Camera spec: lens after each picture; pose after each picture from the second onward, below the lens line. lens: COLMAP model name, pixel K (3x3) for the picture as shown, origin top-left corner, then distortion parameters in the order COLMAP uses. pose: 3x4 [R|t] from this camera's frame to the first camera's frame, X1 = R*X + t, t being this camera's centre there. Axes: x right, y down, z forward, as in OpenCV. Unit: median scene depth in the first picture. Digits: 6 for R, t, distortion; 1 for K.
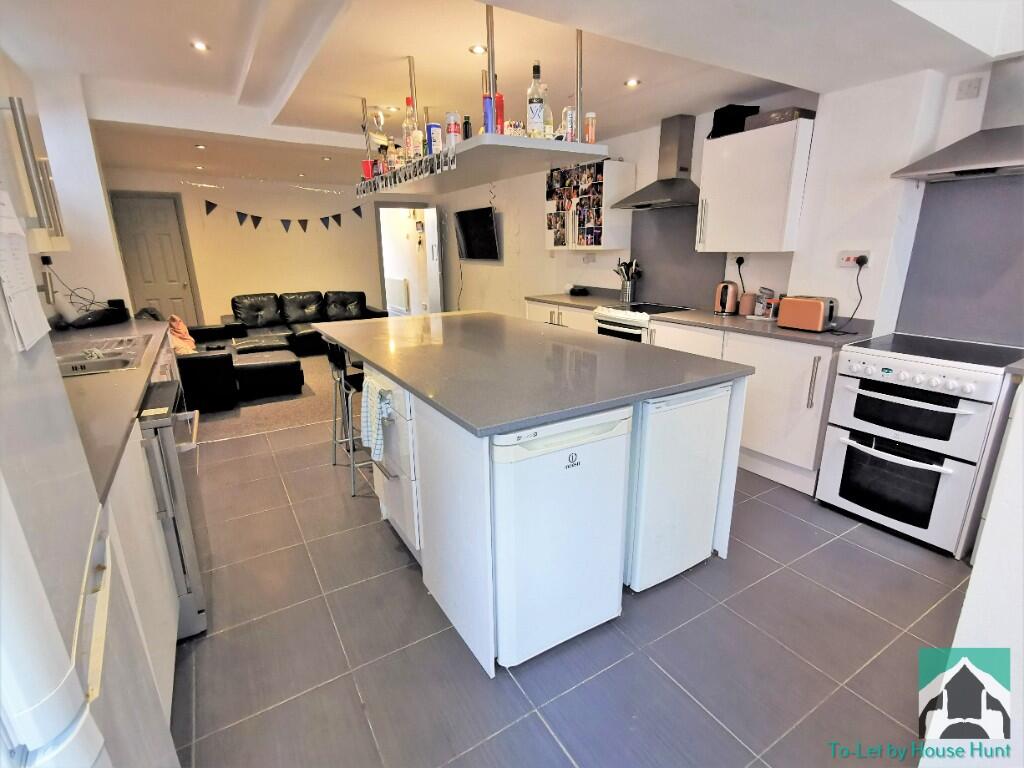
lens RADIAL K [[478.7, 0, 512.0], [0, 478.7, 384.0], [0, 0, 1]] dist [0.000836, 0.000285]
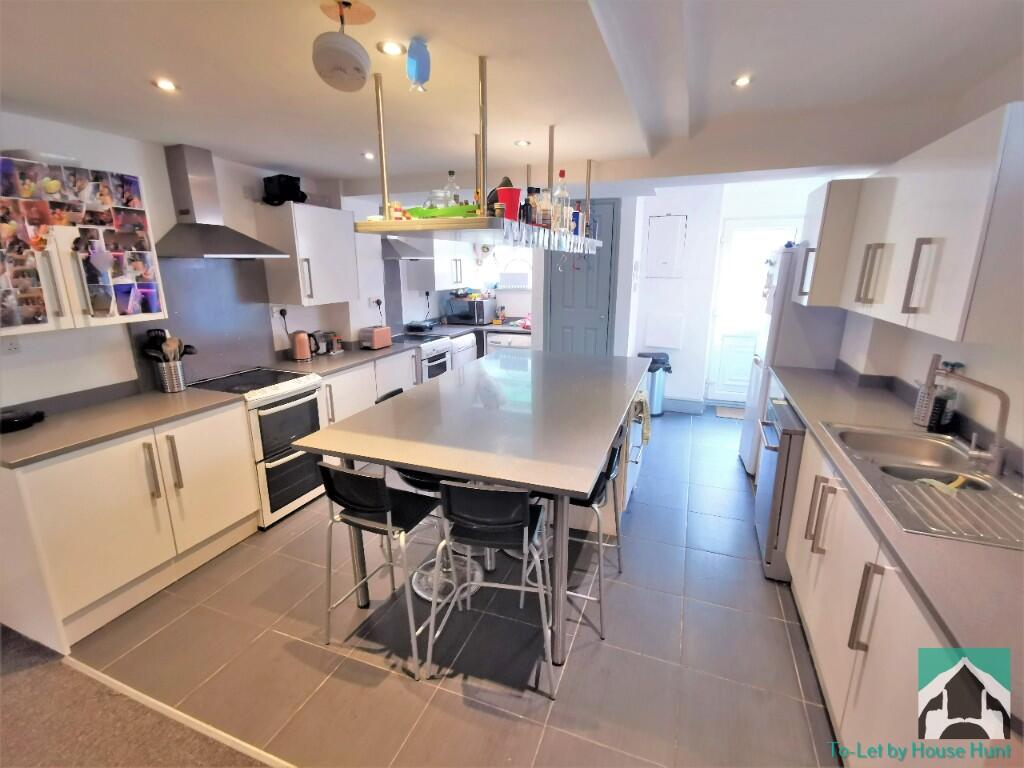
lens RADIAL K [[478.7, 0, 512.0], [0, 478.7, 384.0], [0, 0, 1]] dist [0.000836, 0.000285]
pose [[-0.615317, -0.181028, 0.767212, -0.370154], [0.222920, 0.893584, 0.389632, -0.220455], [-0.756103, 0.410774, -0.509483, 0.643554]]
